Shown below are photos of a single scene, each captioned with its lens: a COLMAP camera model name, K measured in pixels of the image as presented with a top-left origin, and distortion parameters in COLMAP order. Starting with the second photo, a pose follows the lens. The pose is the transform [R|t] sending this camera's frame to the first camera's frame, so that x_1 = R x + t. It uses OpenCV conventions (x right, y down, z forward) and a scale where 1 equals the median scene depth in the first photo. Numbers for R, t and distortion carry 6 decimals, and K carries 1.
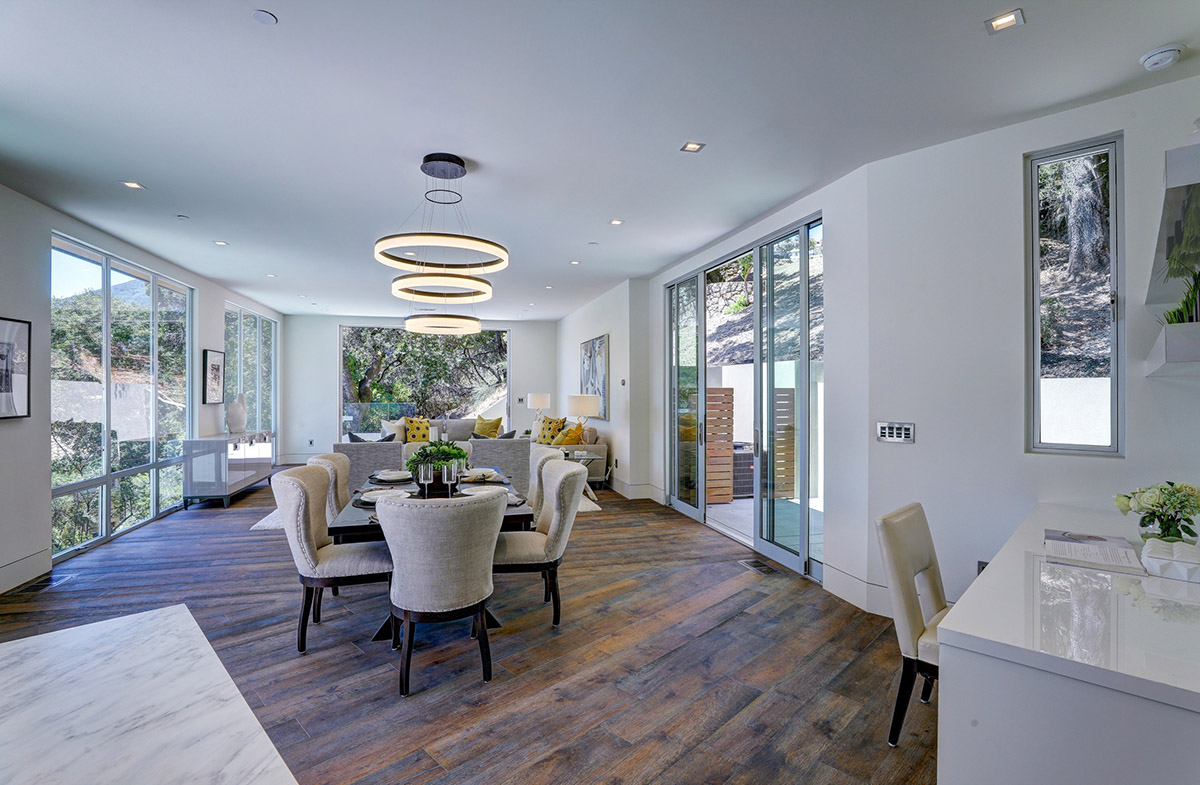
lens RADIAL K [[556.9, 0, 596.5], [0, 556.9, 389.4], [0, 0, 1]] dist [-0.005970, -0.000711]
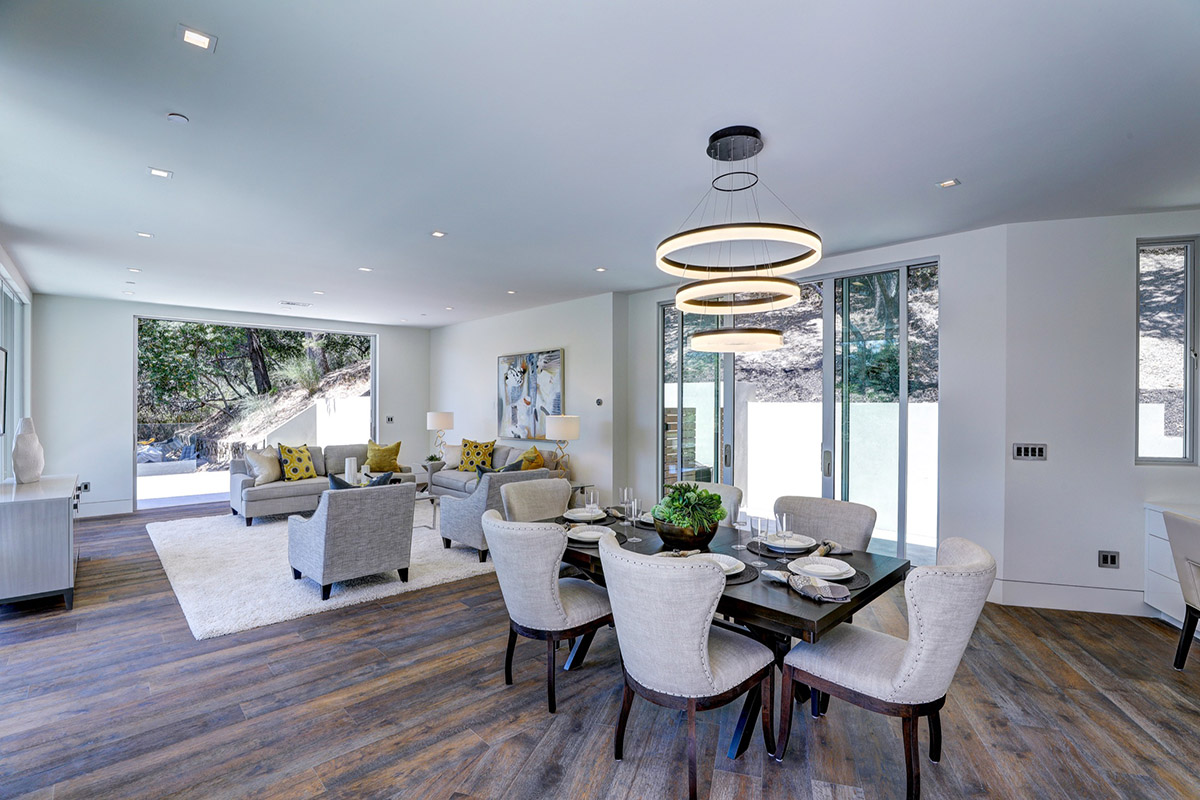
lens RADIAL K [[543.2, 0, 596.2], [0, 543.2, 405.7], [0, 0, 1]] dist [-0.021454, 0.001543]
pose [[0.883807, -0.002251, 0.467846, -0.377584], [-0.002133, 0.999959, 0.008842, -0.014261], [-0.467846, -0.008813, 0.883766, 0.191089]]
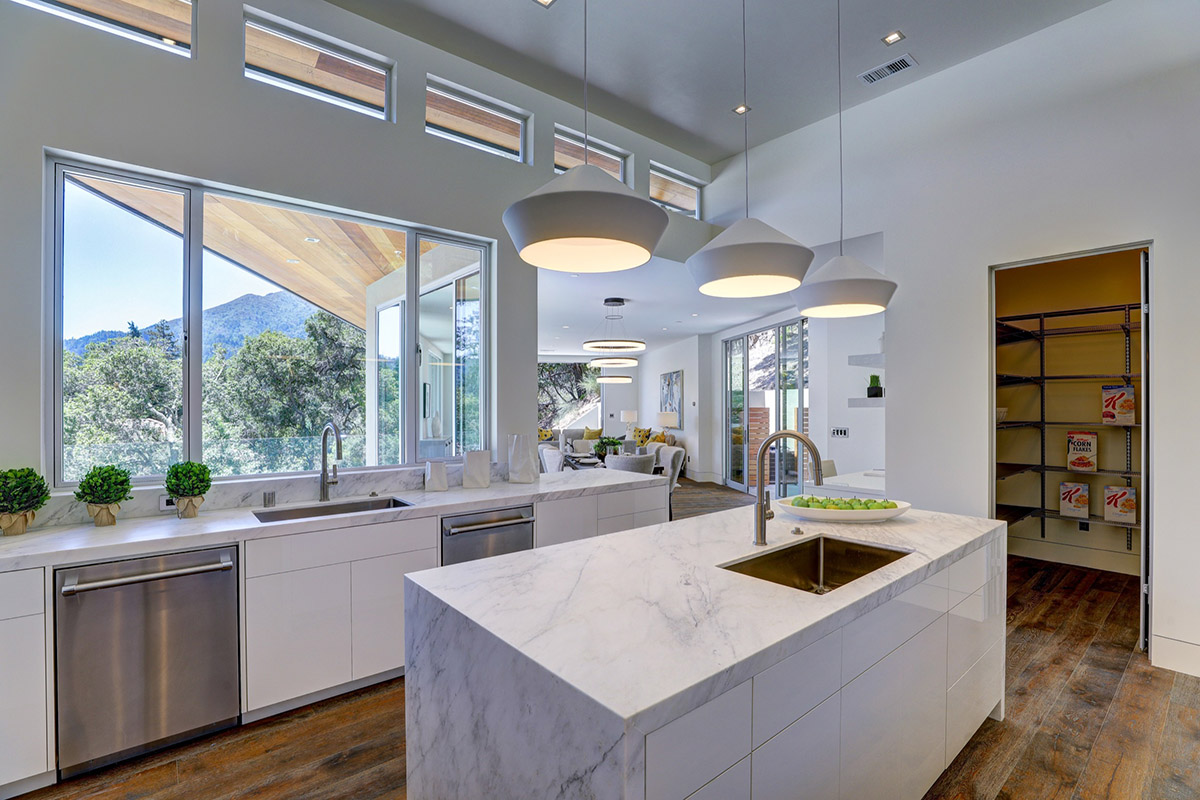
lens RADIAL K [[543.2, 0, 611.3], [0, 543.2, 401.9], [0, 0, 1]] dist [-0.021454, 0.001543]
pose [[0.997261, 0.000073, -0.073966, -0.063522], [-0.000454, 0.999987, -0.005139, -0.010104], [0.073965, 0.005159, 0.997248, -0.456165]]
